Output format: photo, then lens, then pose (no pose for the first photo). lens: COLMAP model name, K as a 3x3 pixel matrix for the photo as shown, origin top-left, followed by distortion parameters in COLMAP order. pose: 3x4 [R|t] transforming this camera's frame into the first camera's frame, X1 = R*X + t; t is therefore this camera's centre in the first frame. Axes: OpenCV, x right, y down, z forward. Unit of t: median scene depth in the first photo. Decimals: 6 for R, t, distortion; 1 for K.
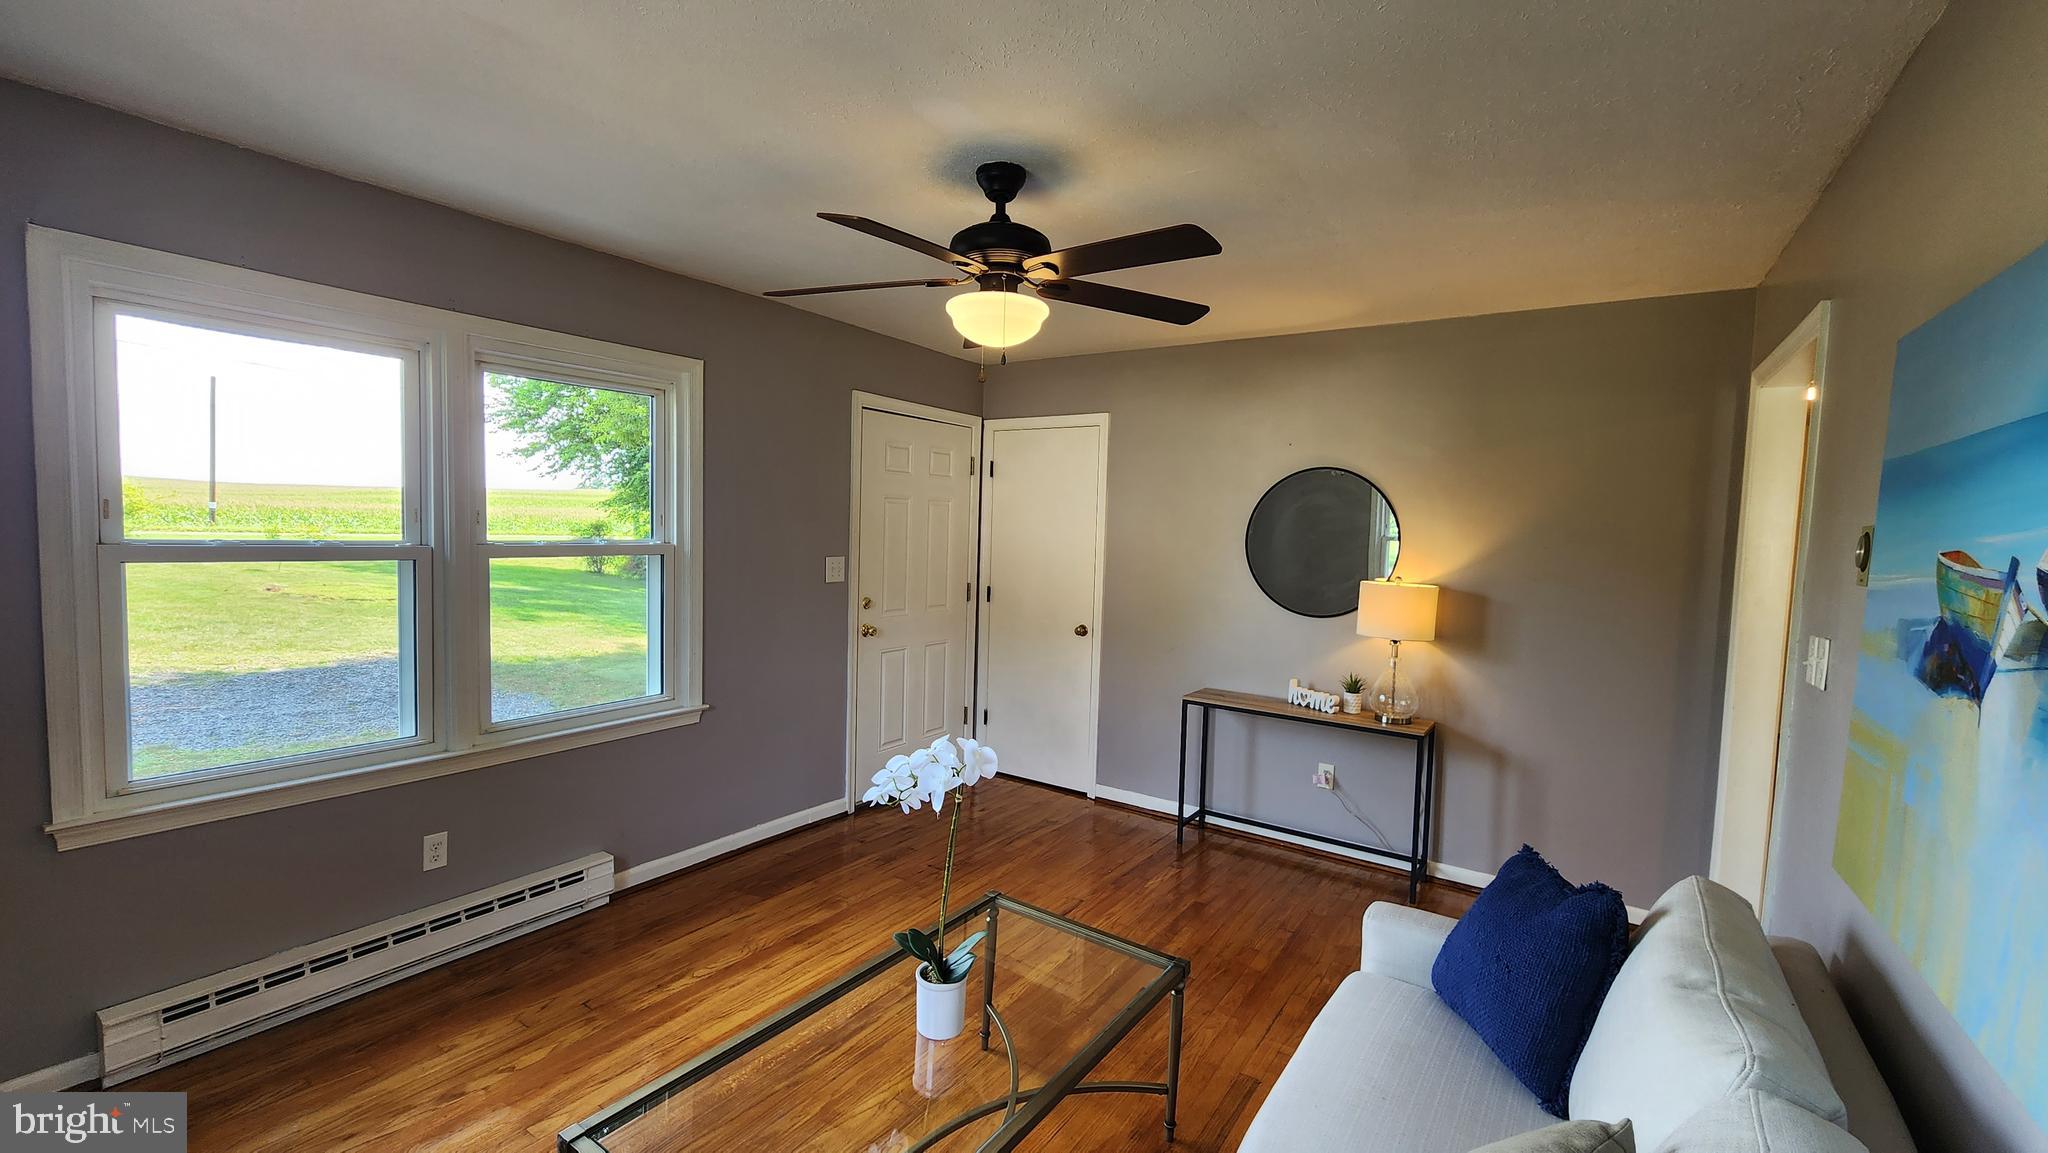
lens RADIAL K [[842.3, 0, 1017.0], [0, 842.3, 583.9], [0, 0, 1]] dist [0.004202, -0.002526]
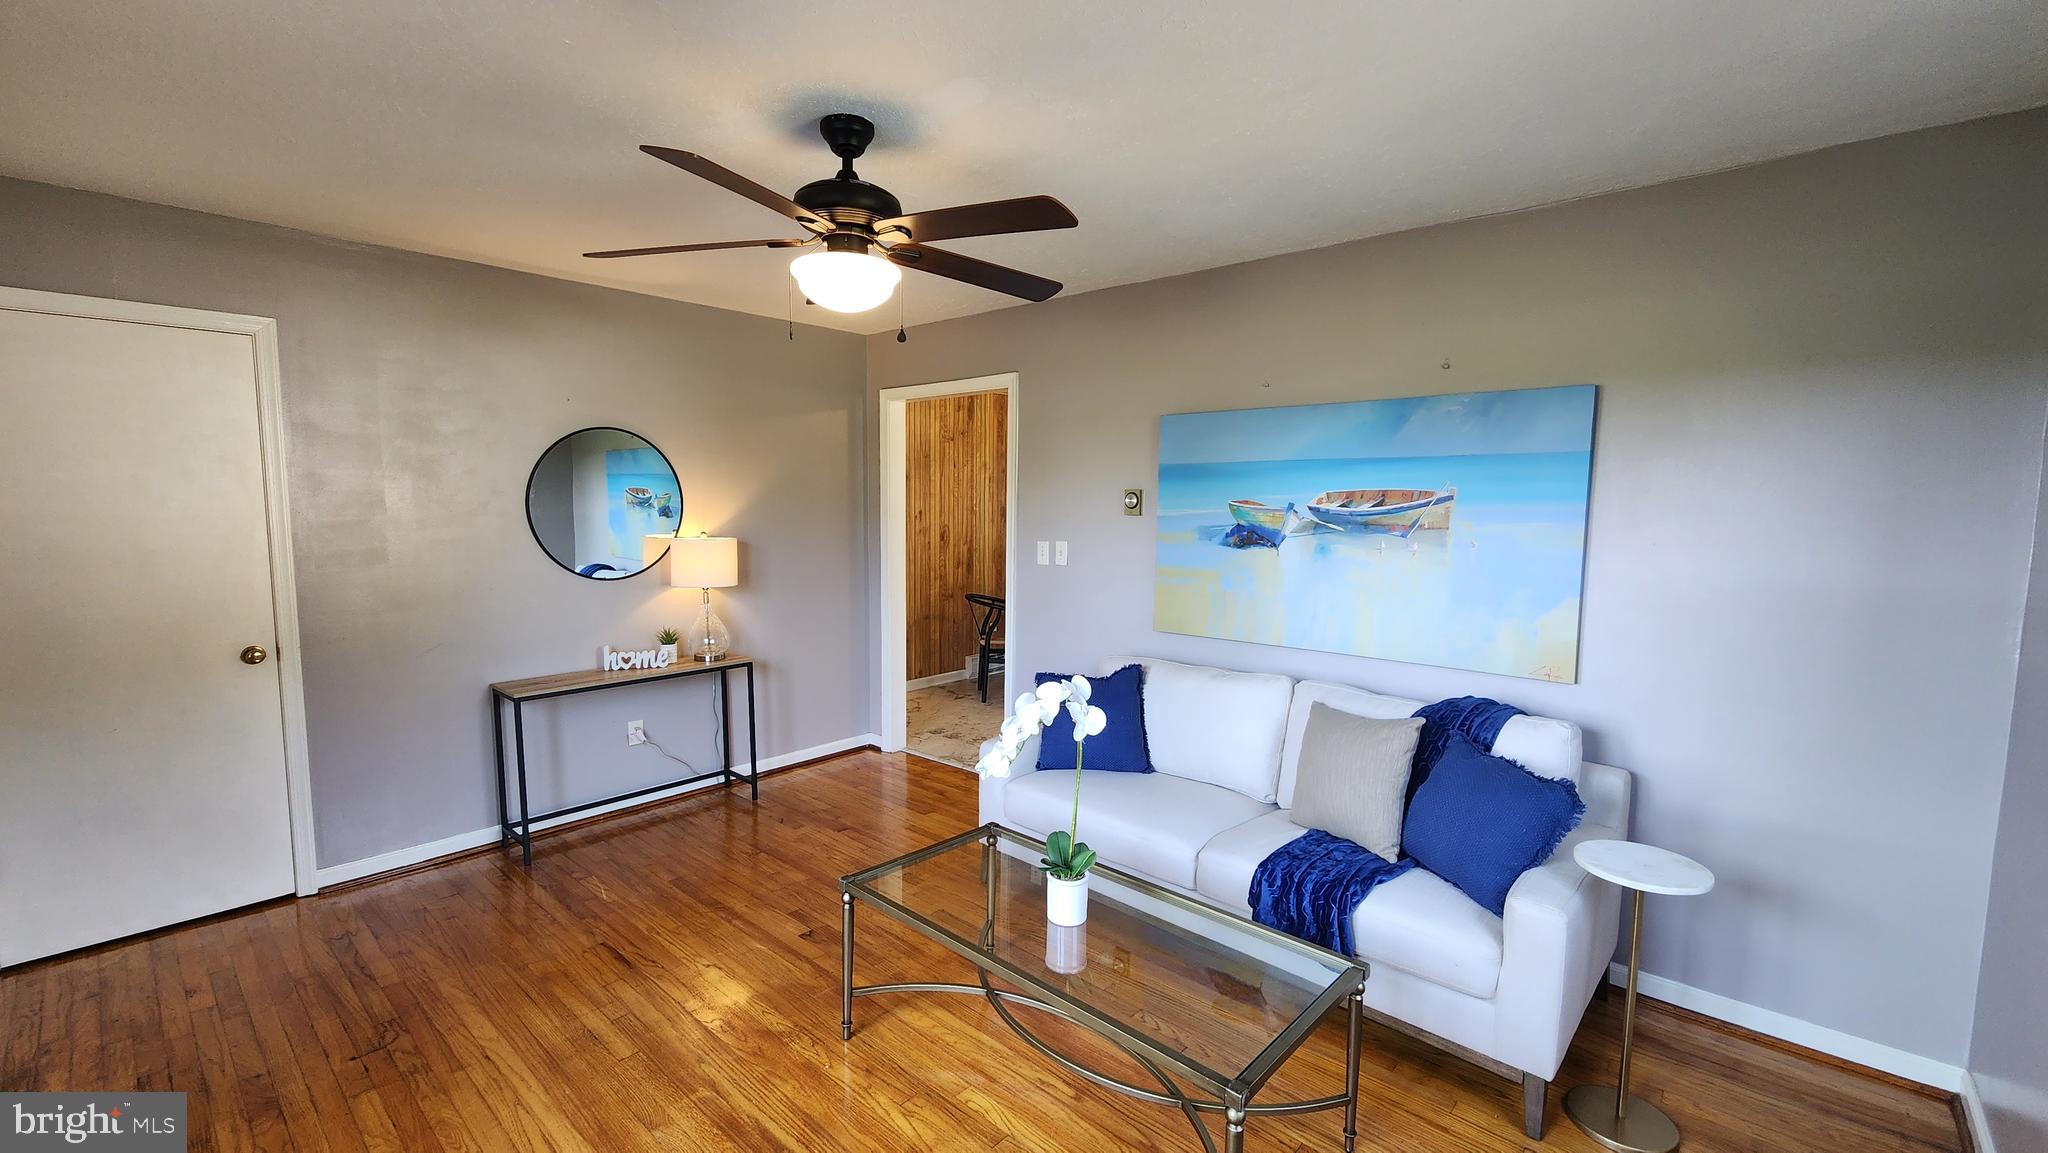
lens RADIAL K [[842.3, 0, 1007.7], [0, 842.3, 579.4], [0, 0, 1]] dist [0.004202, -0.002526]
pose [[0.145652, -0.128571, 0.980946, -0.566821], [0.066816, 0.990534, 0.119907, -0.050602], [-0.987077, 0.048078, 0.152863, 0.402619]]
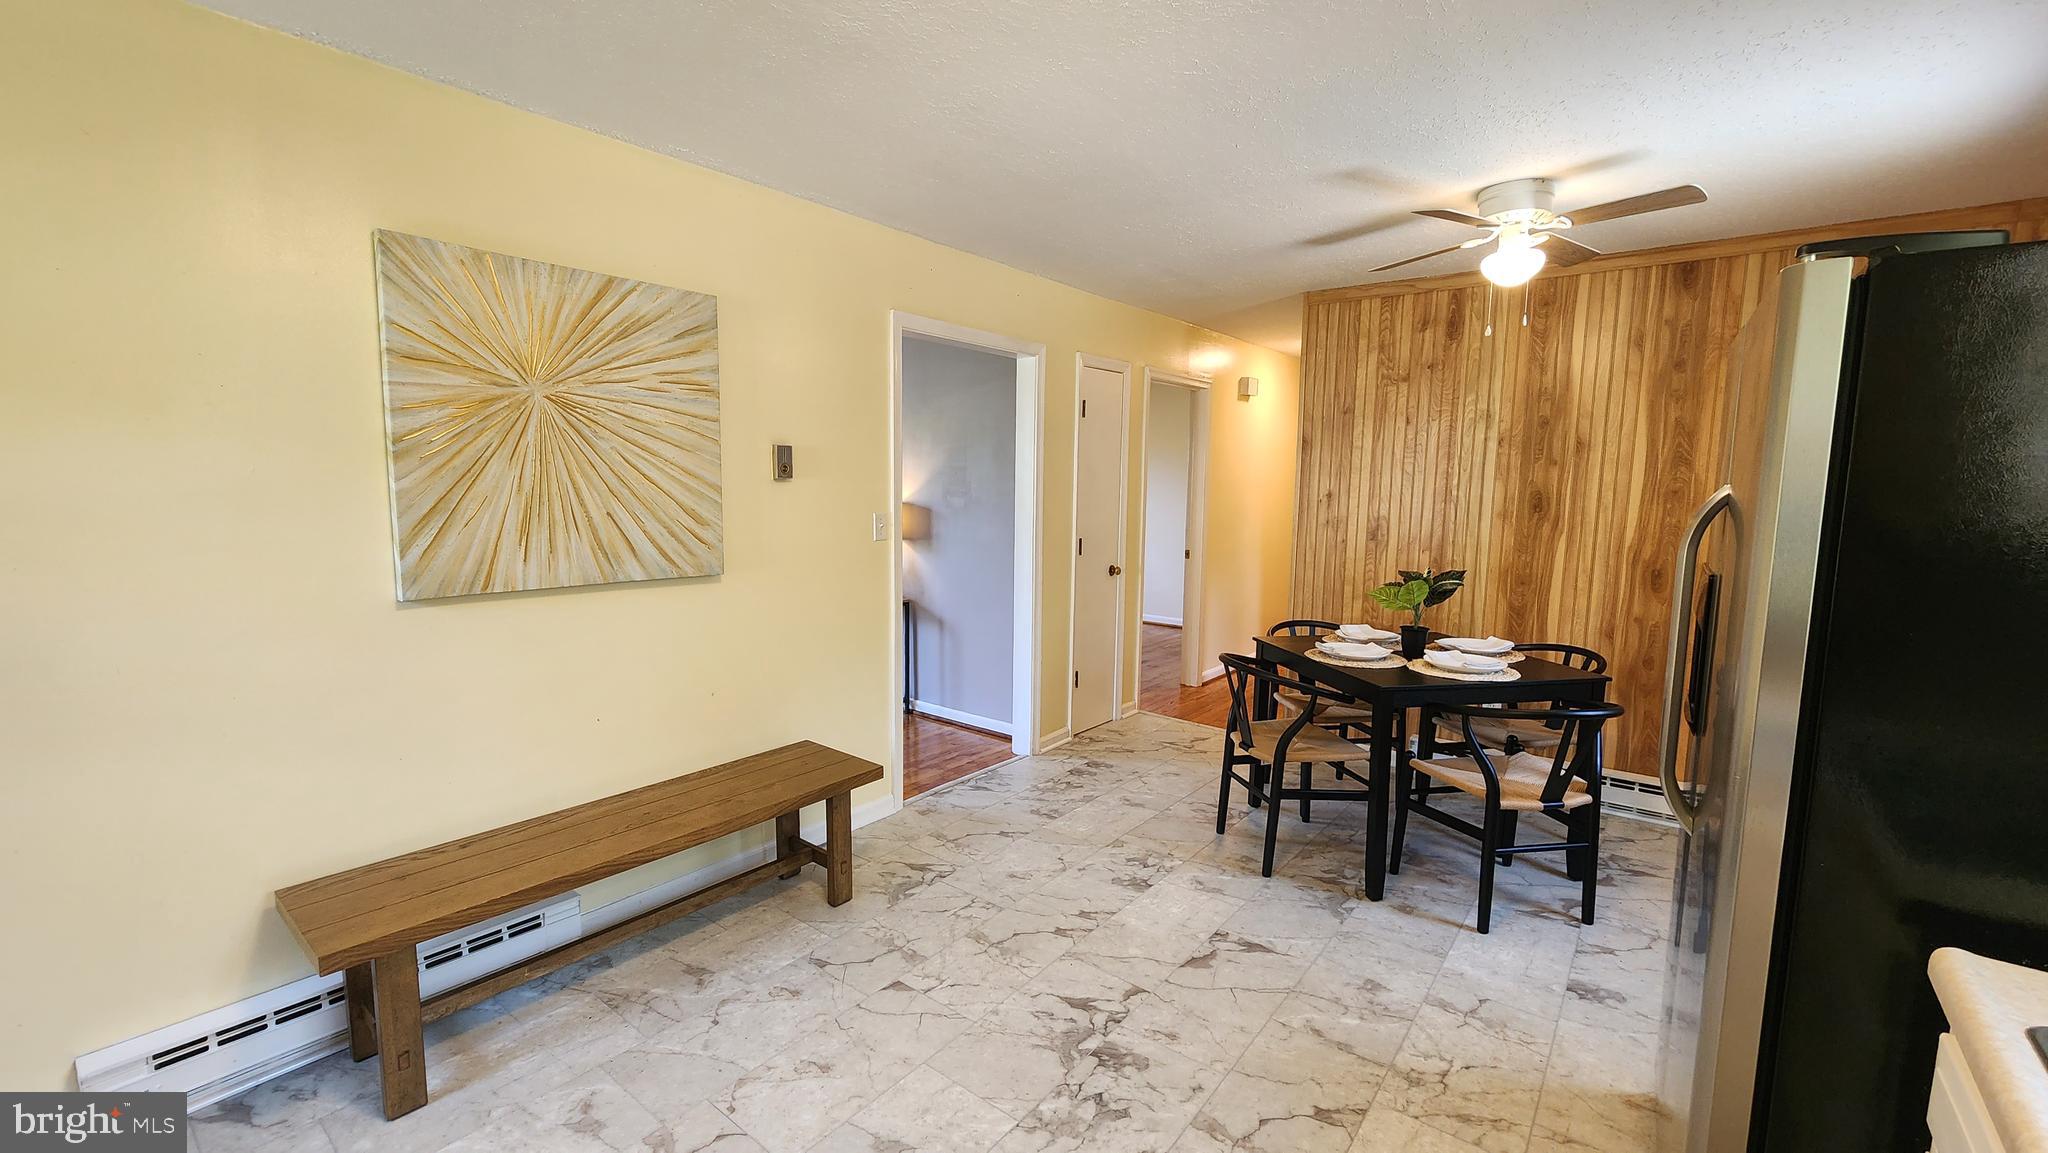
lens RADIAL K [[842.3, 0, 1013.4], [0, 842.3, 578.8], [0, 0, 1]] dist [0.004202, -0.002526]
pose [[0.996857, -0.008685, -0.078747, 0.745860], [0.012521, 0.998752, 0.048342, 0.060408], [0.078229, -0.049176, 0.995722, -0.361301]]
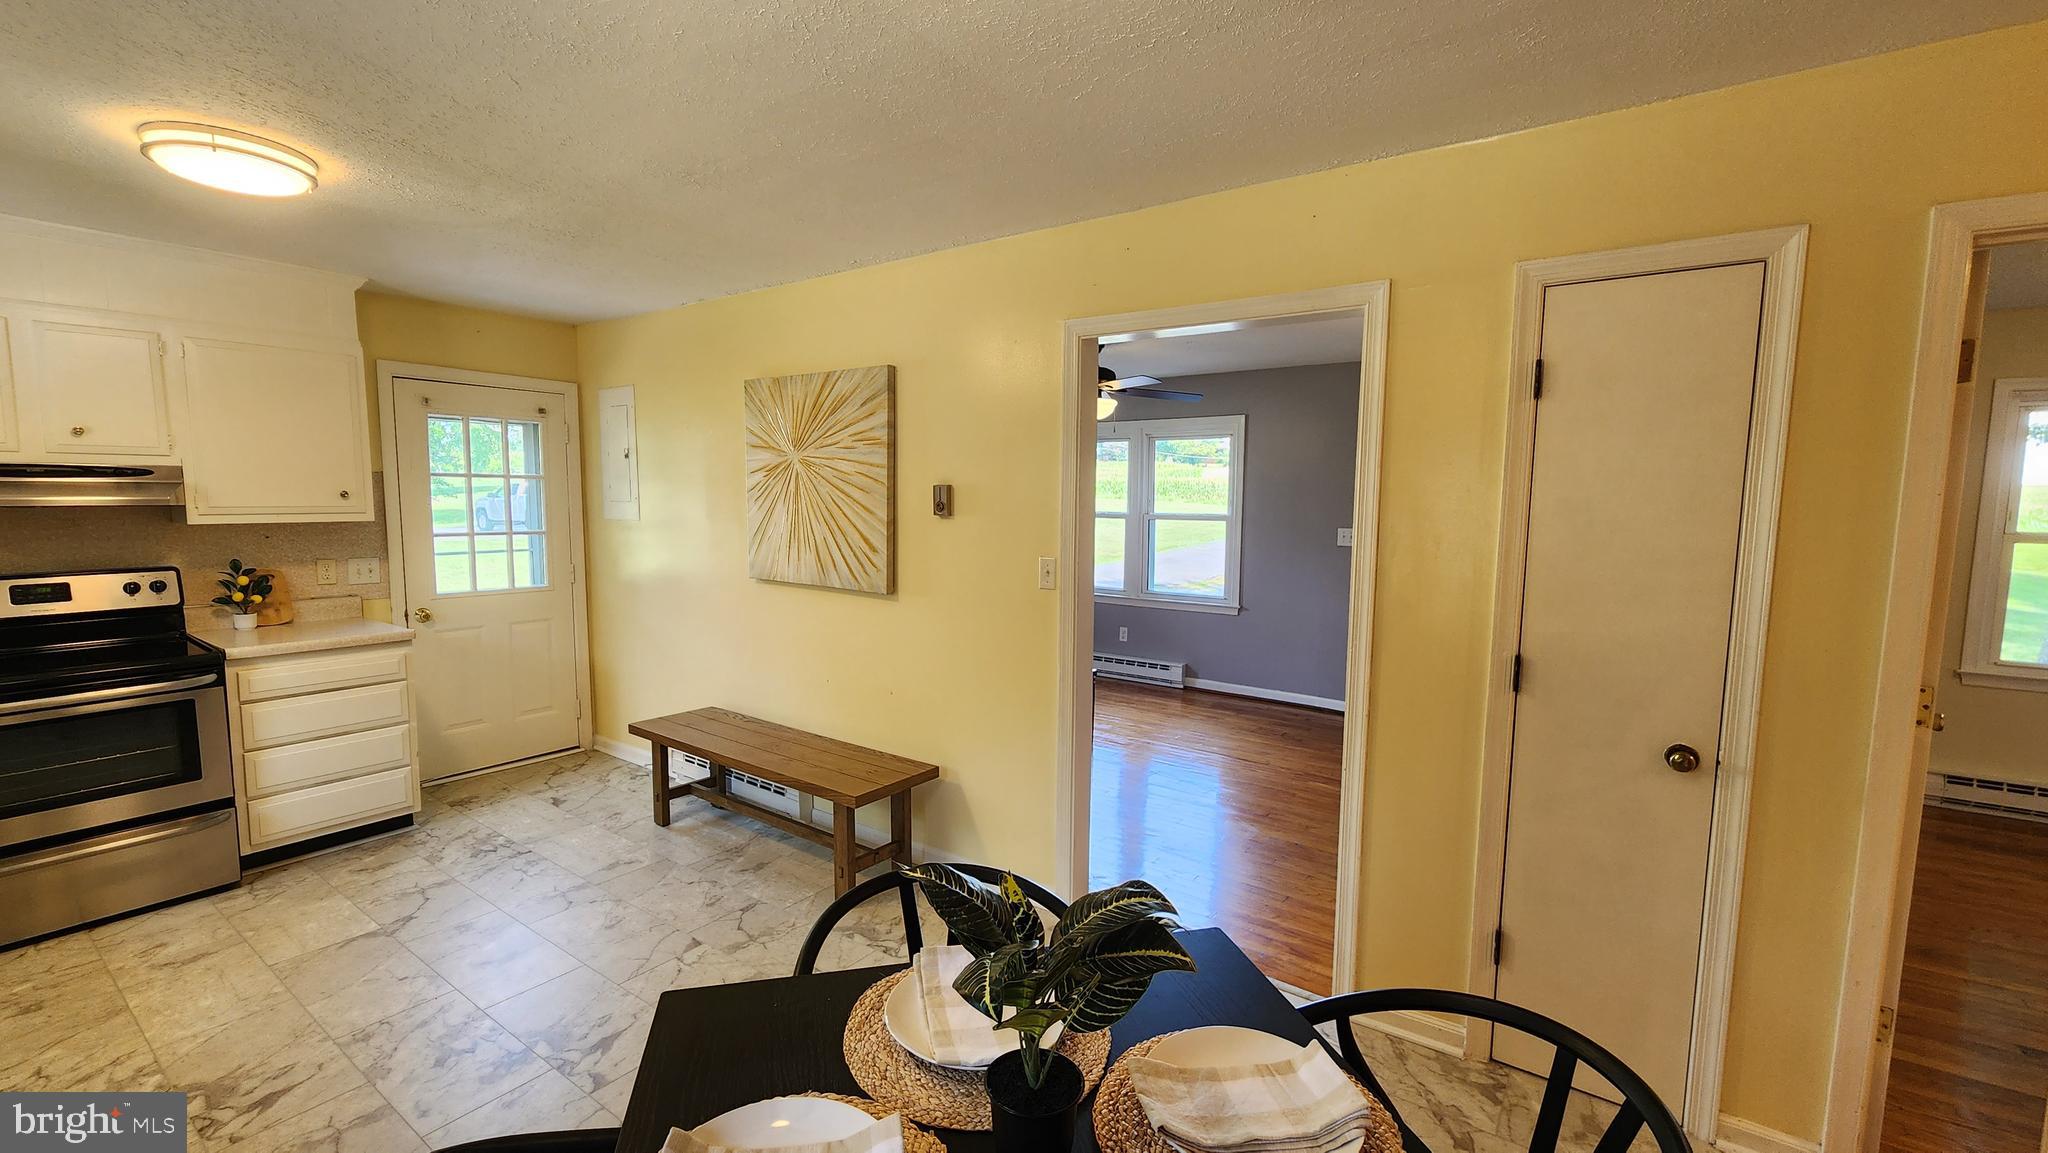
lens RADIAL K [[842.3, 0, 1017.8], [0, 842.3, 580.8], [0, 0, 1]] dist [0.004202, -0.002526]
pose [[-0.027016, 0.071168, -0.997098, 1.318218], [-0.082529, 0.993899, 0.073175, -0.002188], [0.996222, 0.084267, -0.020977, 0.517831]]
